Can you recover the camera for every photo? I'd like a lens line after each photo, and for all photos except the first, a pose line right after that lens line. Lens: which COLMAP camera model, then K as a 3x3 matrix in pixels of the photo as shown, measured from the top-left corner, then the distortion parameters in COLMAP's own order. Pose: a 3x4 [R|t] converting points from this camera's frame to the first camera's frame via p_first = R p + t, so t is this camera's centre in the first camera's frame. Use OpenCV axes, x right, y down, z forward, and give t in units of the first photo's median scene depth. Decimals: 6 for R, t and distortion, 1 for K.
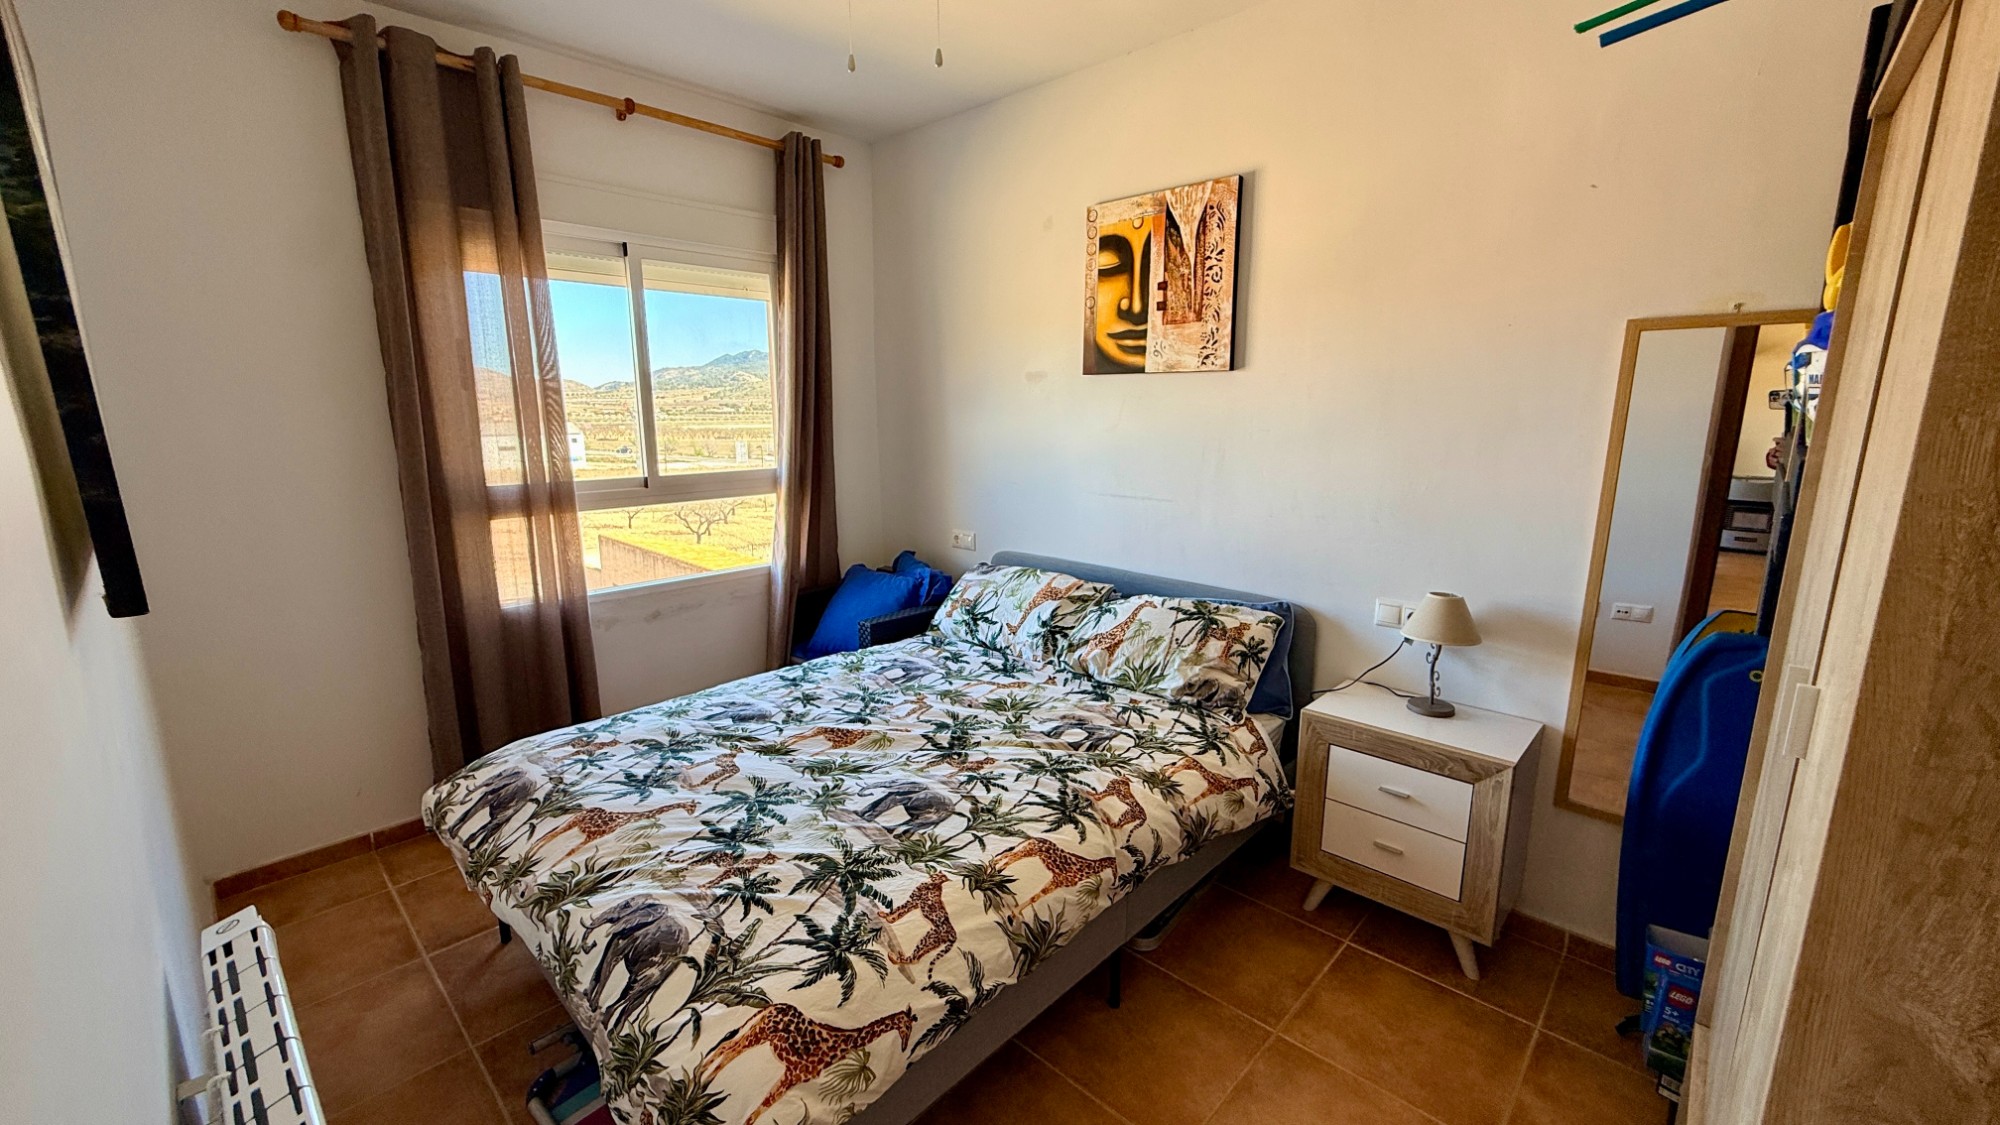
lens RADIAL K [[793.5, 0, 989.0], [0, 793.5, 559.5], [0, 0, 1]] dist [-0.001057, -0.000310]
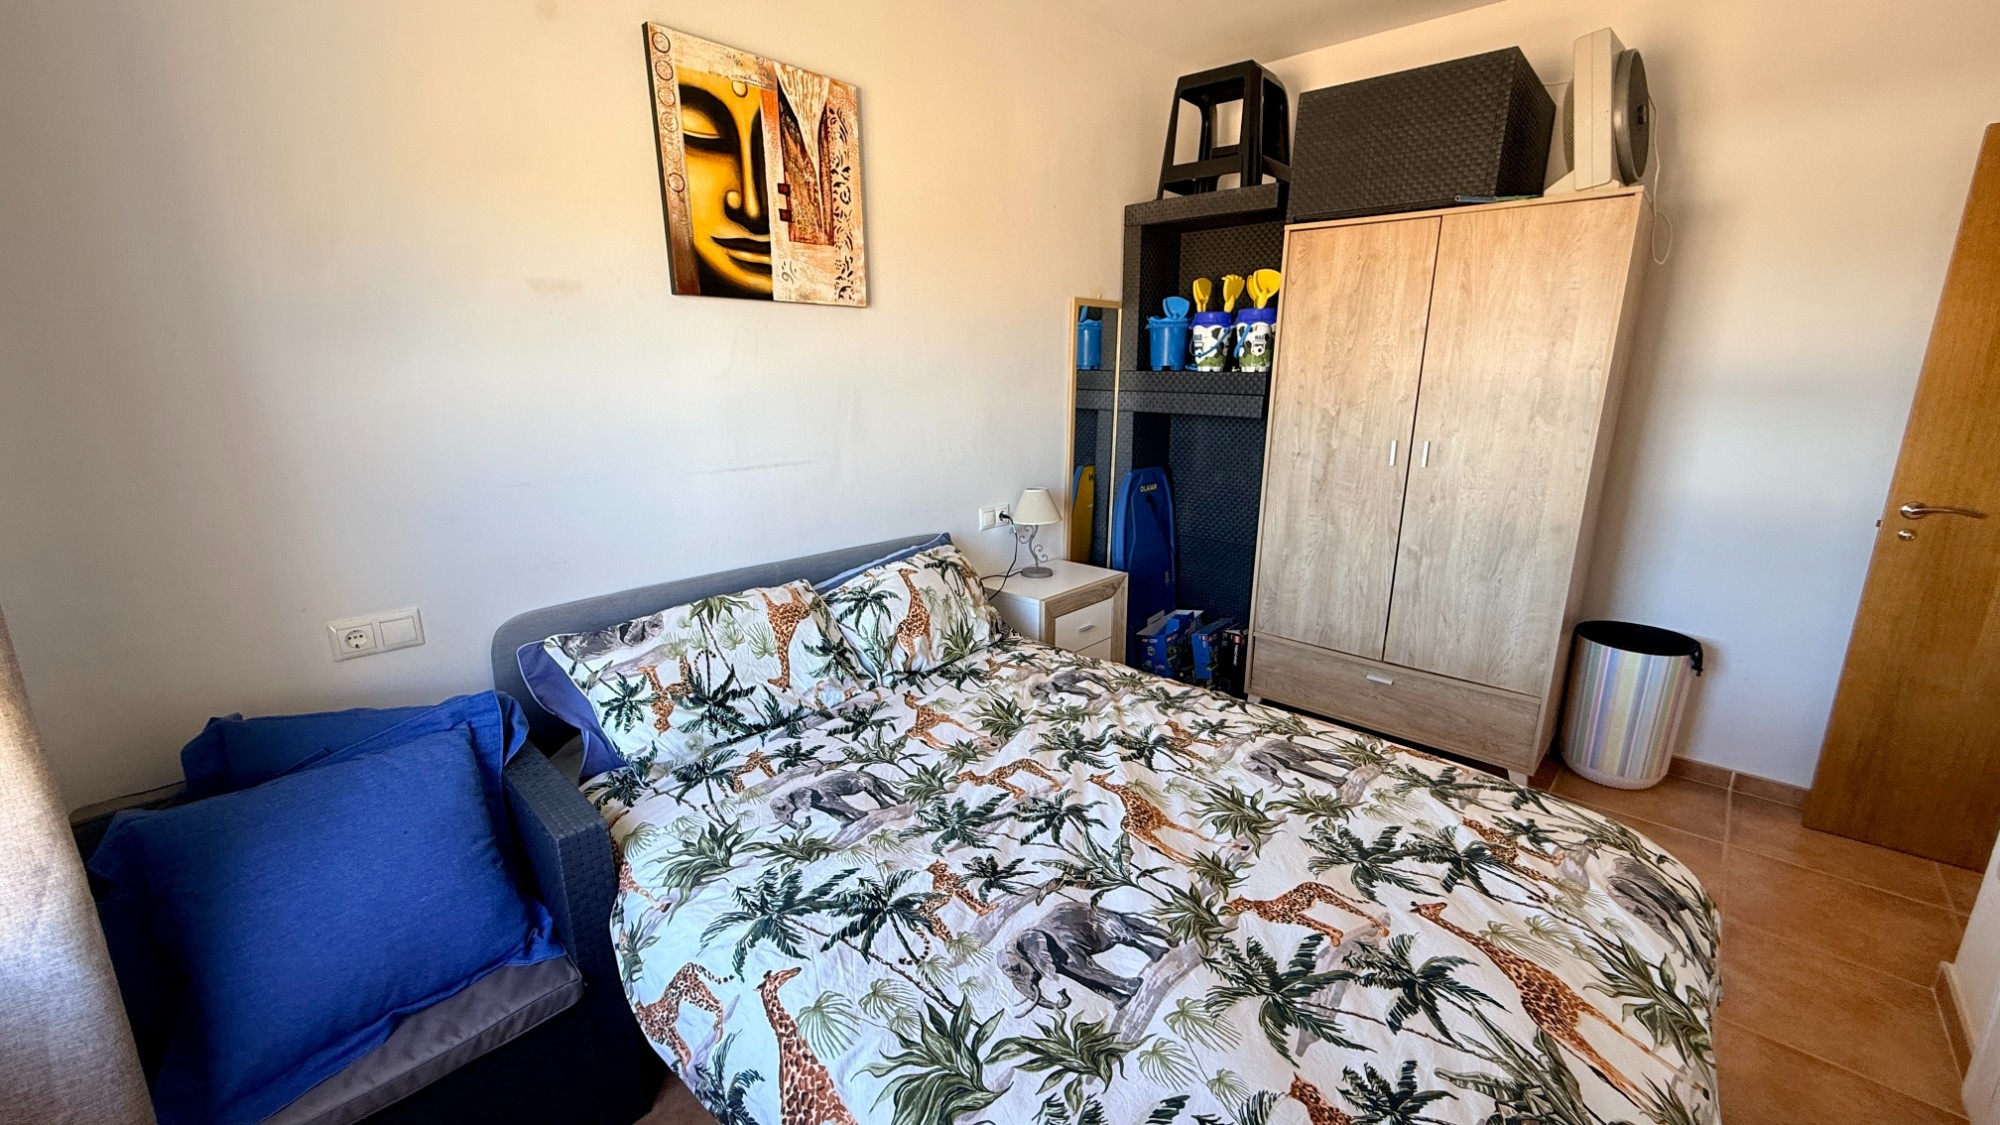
lens RADIAL K [[793.5, 0, 996.4], [0, 793.5, 559.1], [0, 0, 1]] dist [-0.001057, -0.000310]
pose [[-0.015806, -0.234288, 0.972039, -0.633208], [0.192472, 0.953266, 0.232893, -0.138964], [-0.981175, 0.190772, 0.030026, 0.842425]]
